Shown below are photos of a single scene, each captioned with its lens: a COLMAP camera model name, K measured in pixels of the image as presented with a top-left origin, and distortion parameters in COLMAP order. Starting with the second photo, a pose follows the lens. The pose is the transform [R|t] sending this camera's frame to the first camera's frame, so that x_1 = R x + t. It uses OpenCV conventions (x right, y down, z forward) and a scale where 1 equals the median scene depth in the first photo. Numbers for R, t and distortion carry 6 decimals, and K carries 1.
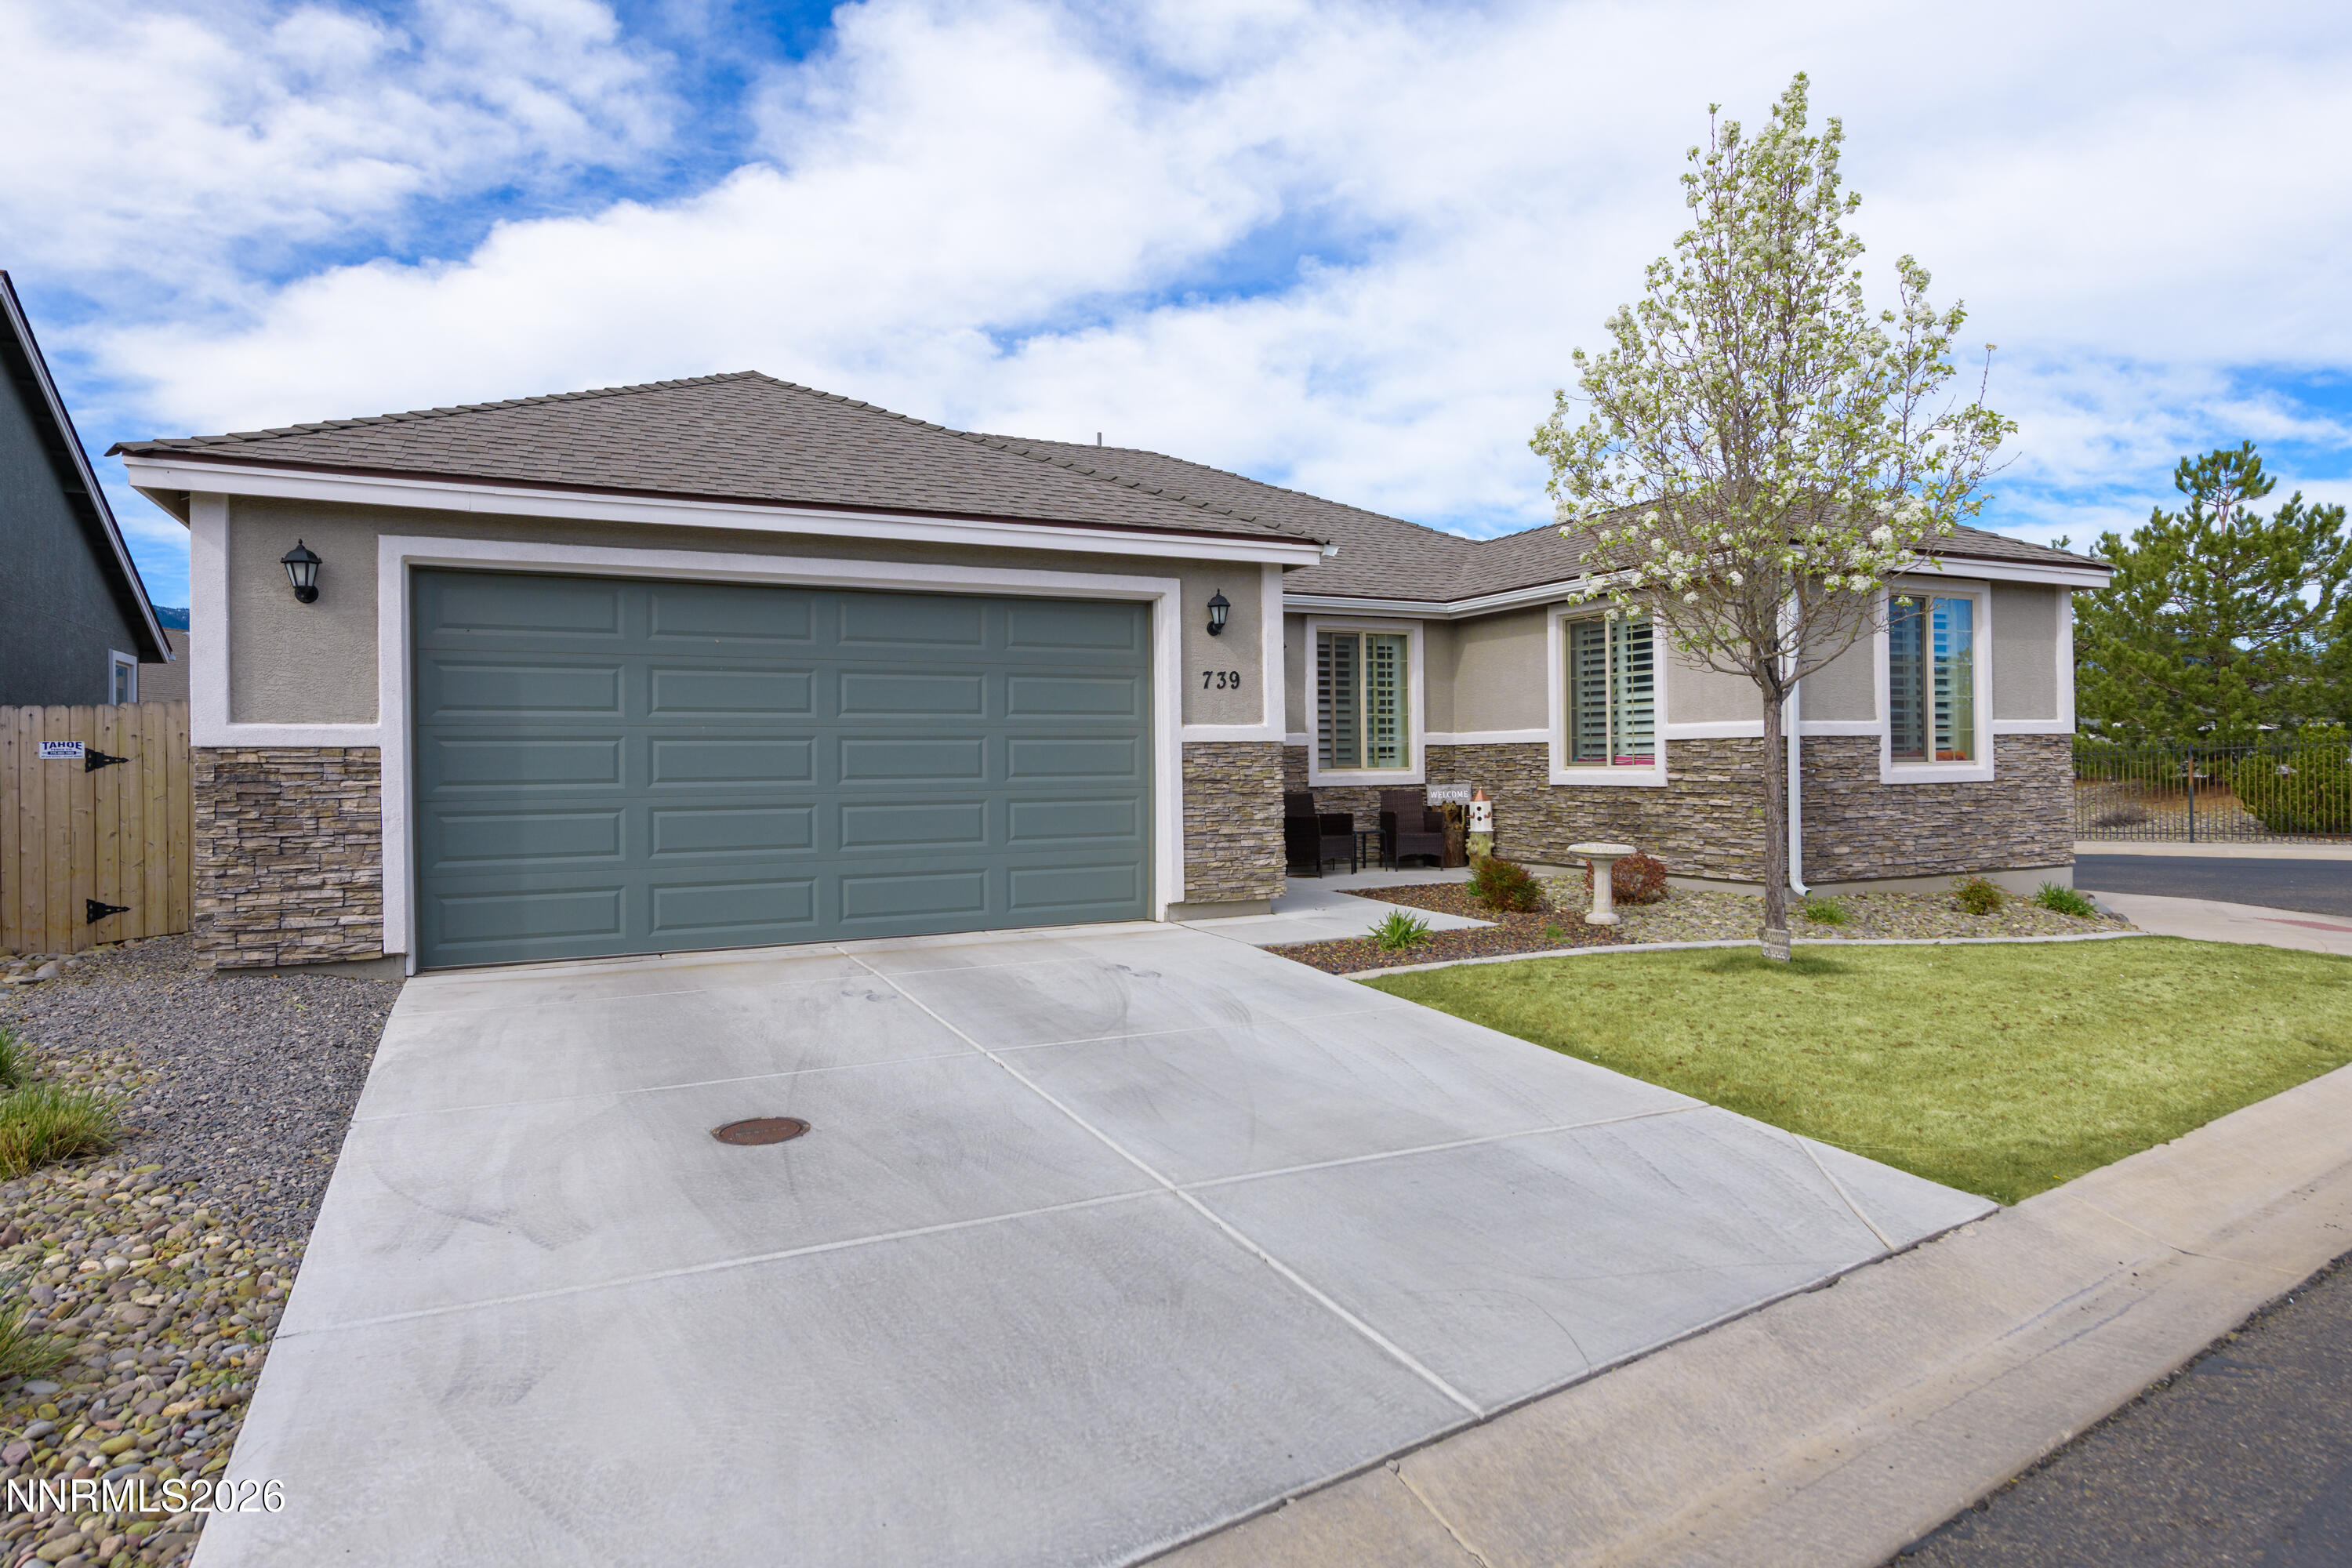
lens RADIAL K [[1318.5, 0, 1166.9], [0, 1318.5, 760.2], [0, 0, 1]] dist [0.018090, -0.001134]
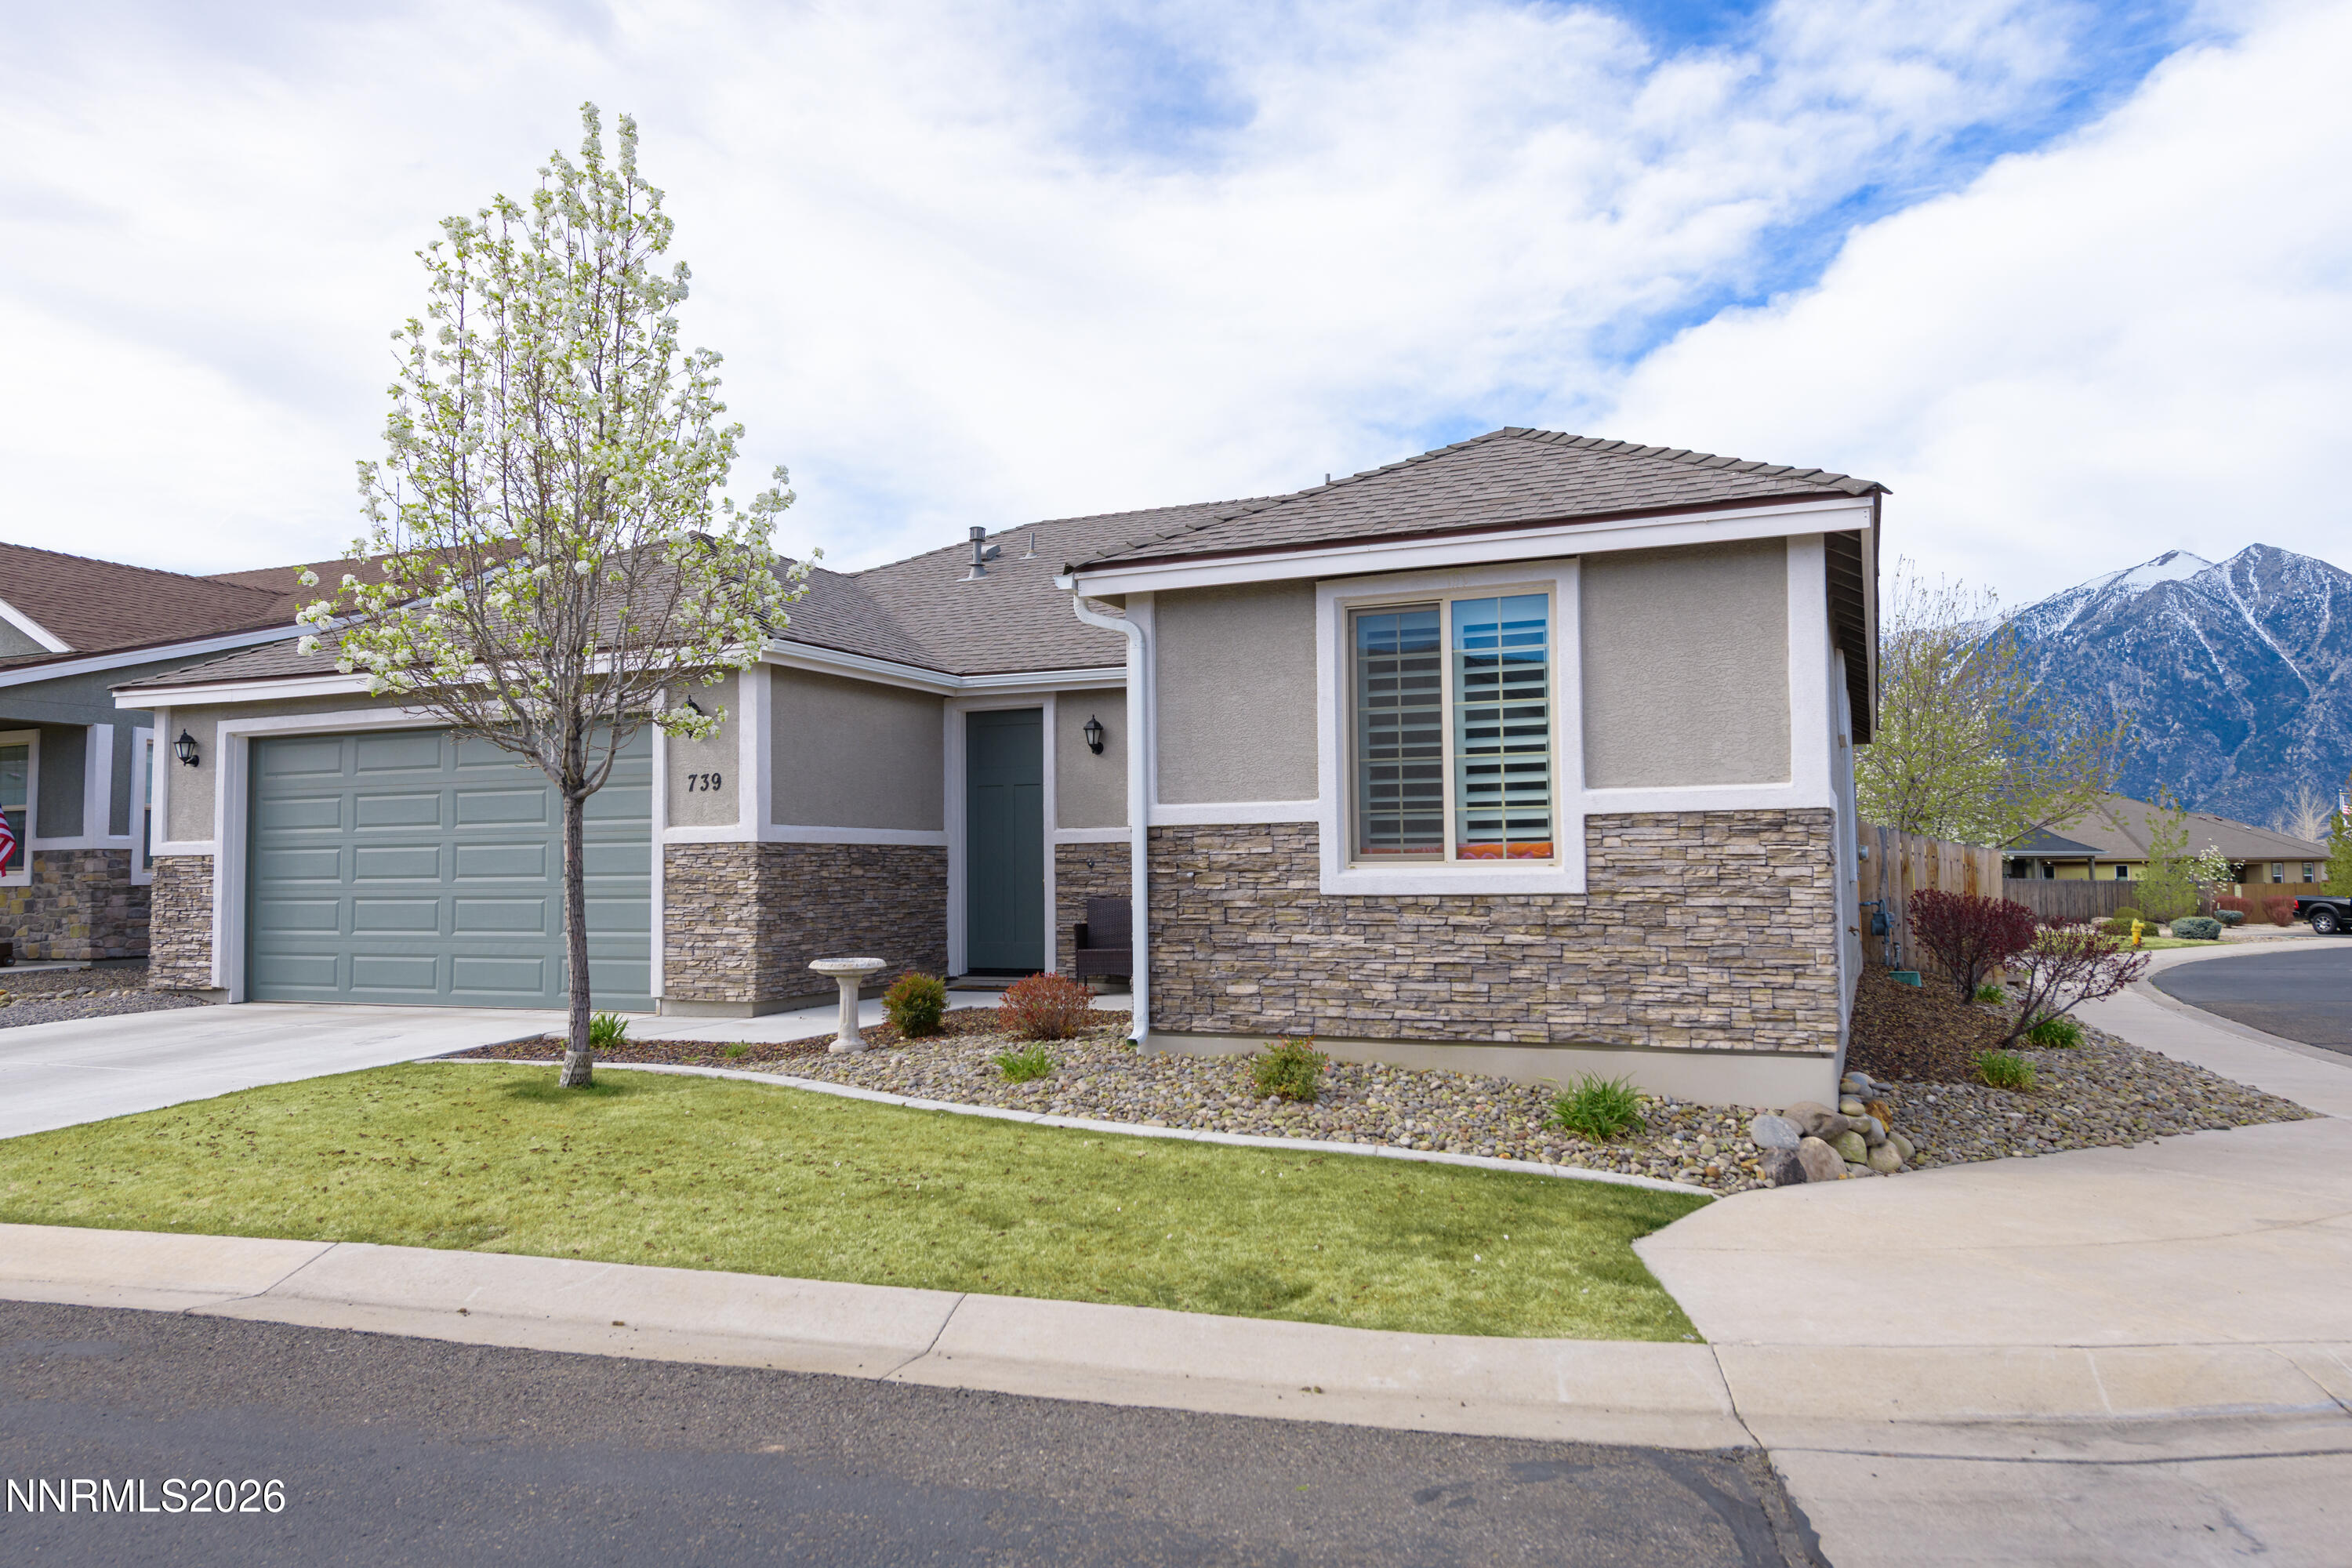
lens RADIAL K [[1602.2, 0, 1166.9], [0, 1602.2, 782.3], [0, 0, 1]] dist [0.032175, -0.018300]
pose [[0.653068, -0.038287, -0.756331, 1.126769], [0.003721, 0.998871, -0.047352, -0.000643], [0.757290, 0.028110, 0.652473, 0.422765]]
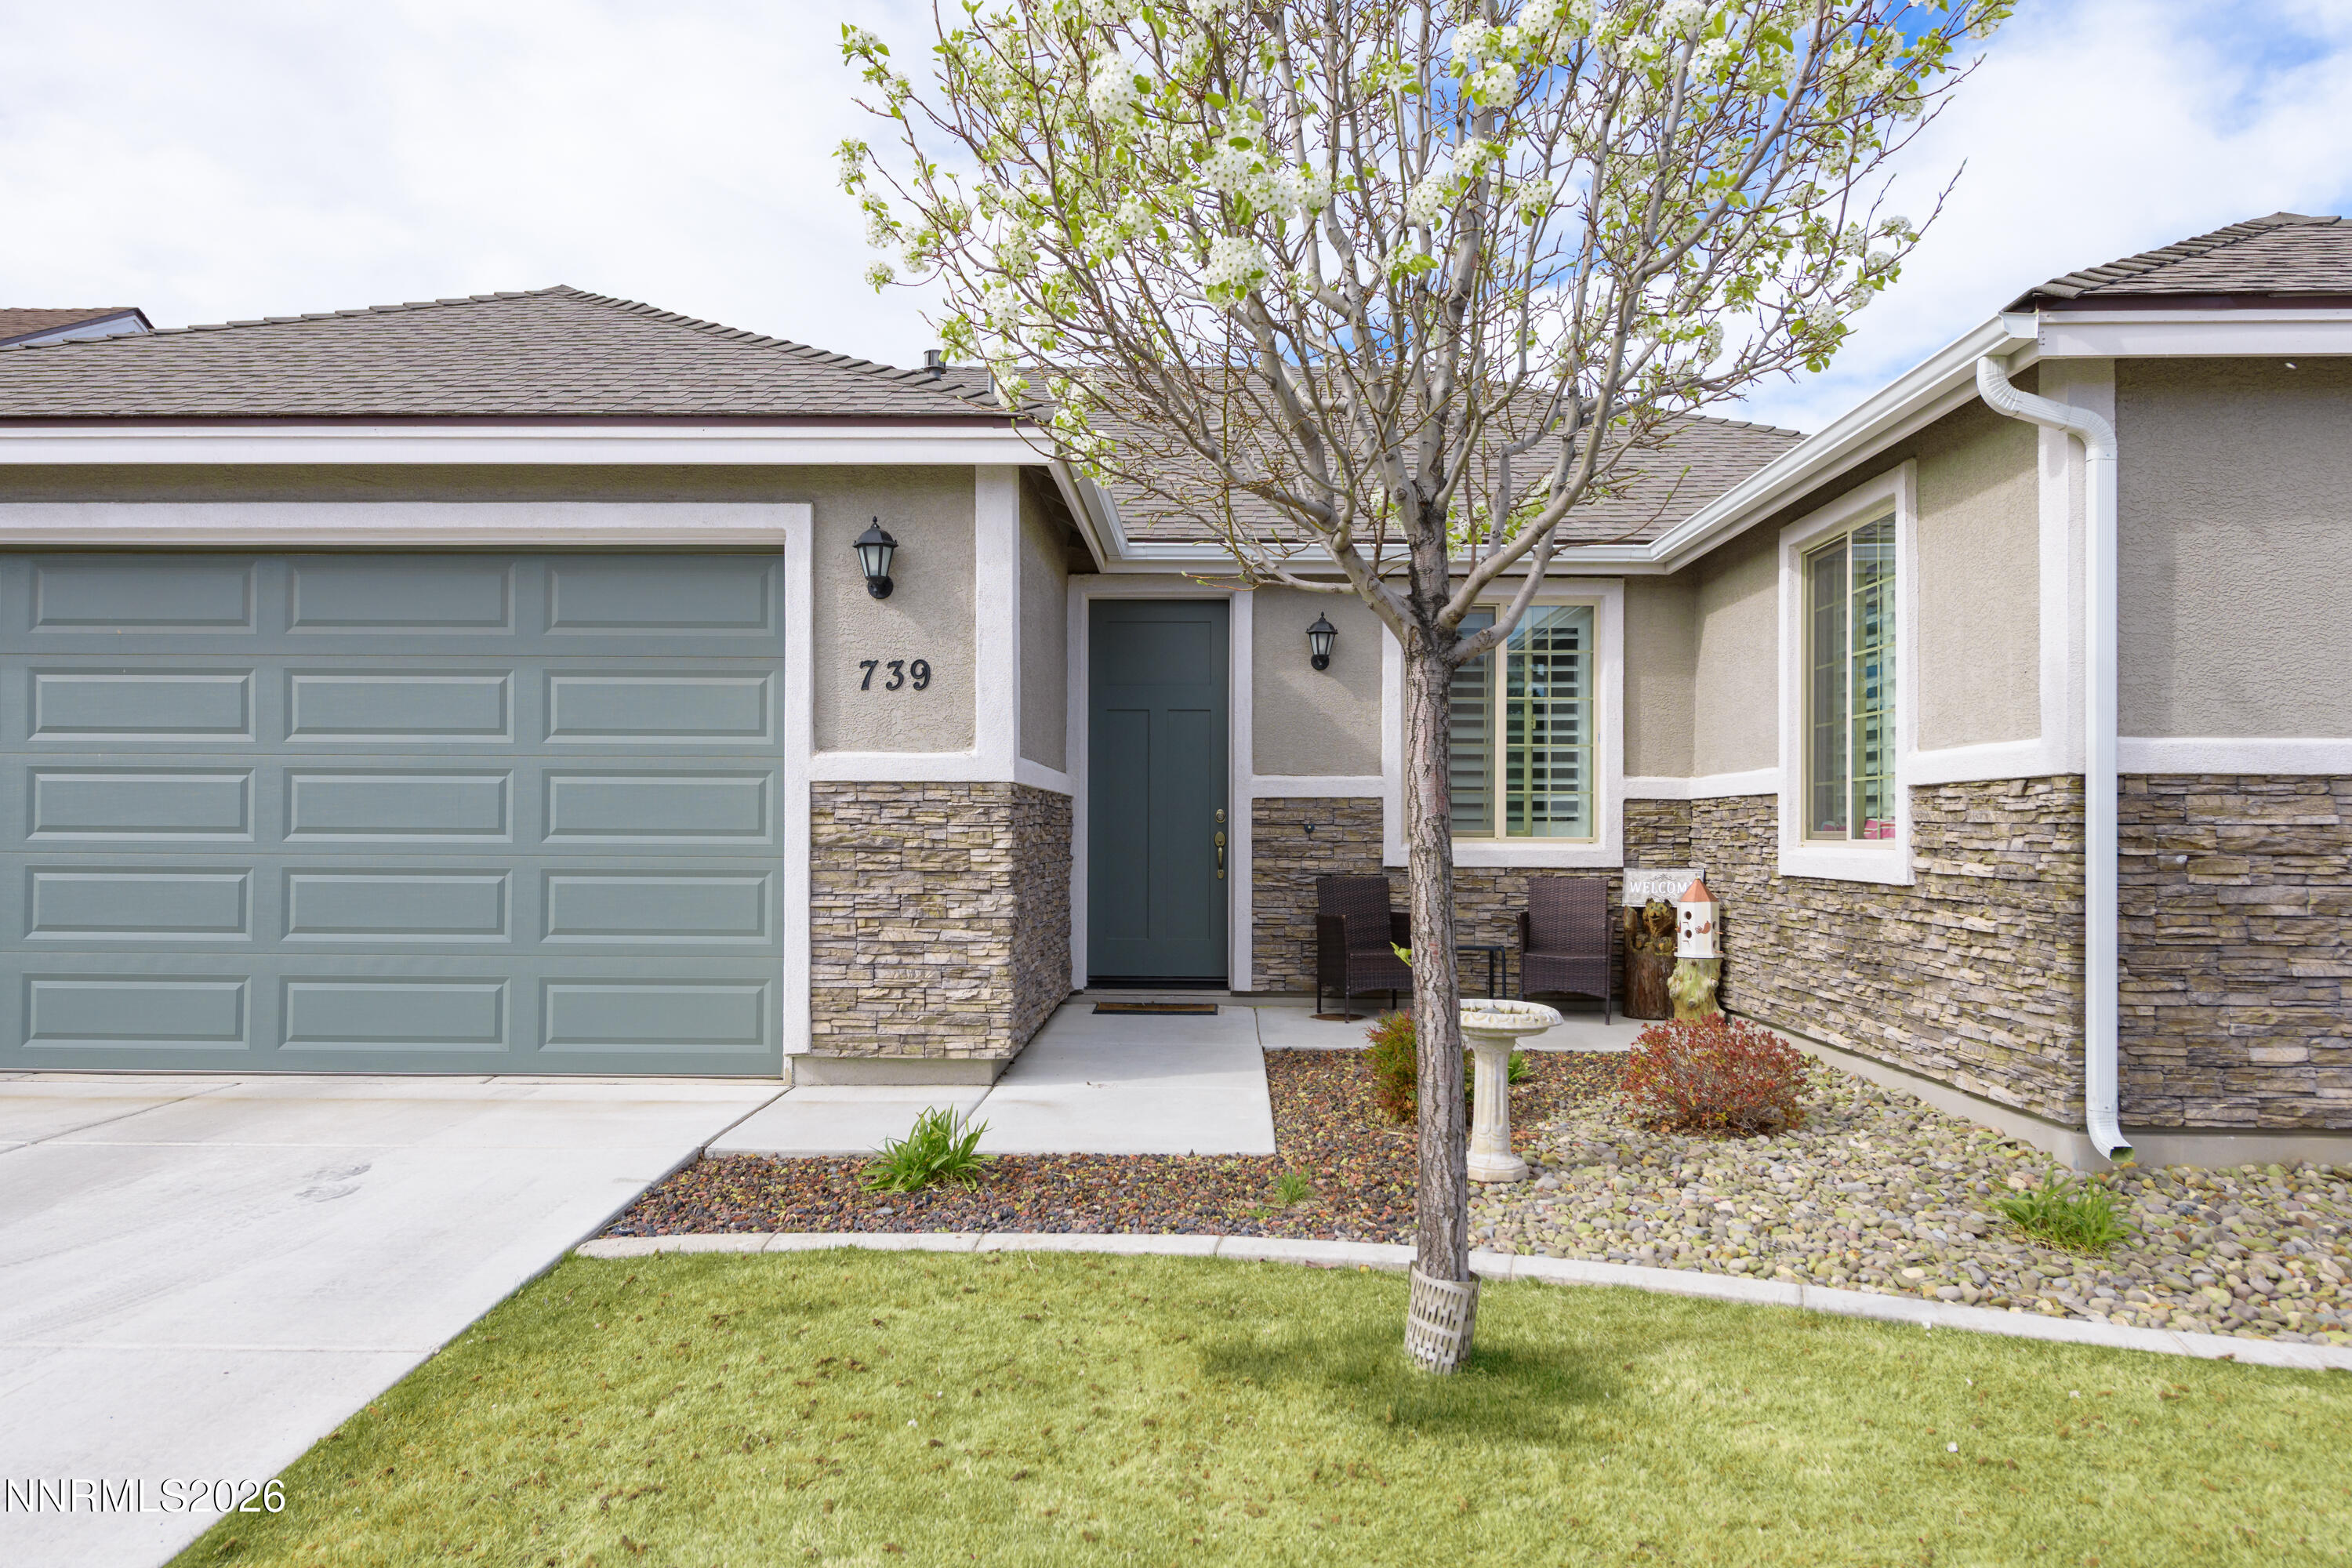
lens RADIAL K [[1545.7, 0, 1172.7], [0, 1545.7, 810.8], [0, 0, 1]] dist [0.023059, -0.017633]
pose [[0.888281, 0.010818, -0.459174, 0.427924], [-0.015552, 0.999858, -0.006530, 0.001265], [0.459038, 0.012941, 0.888323, 0.417374]]
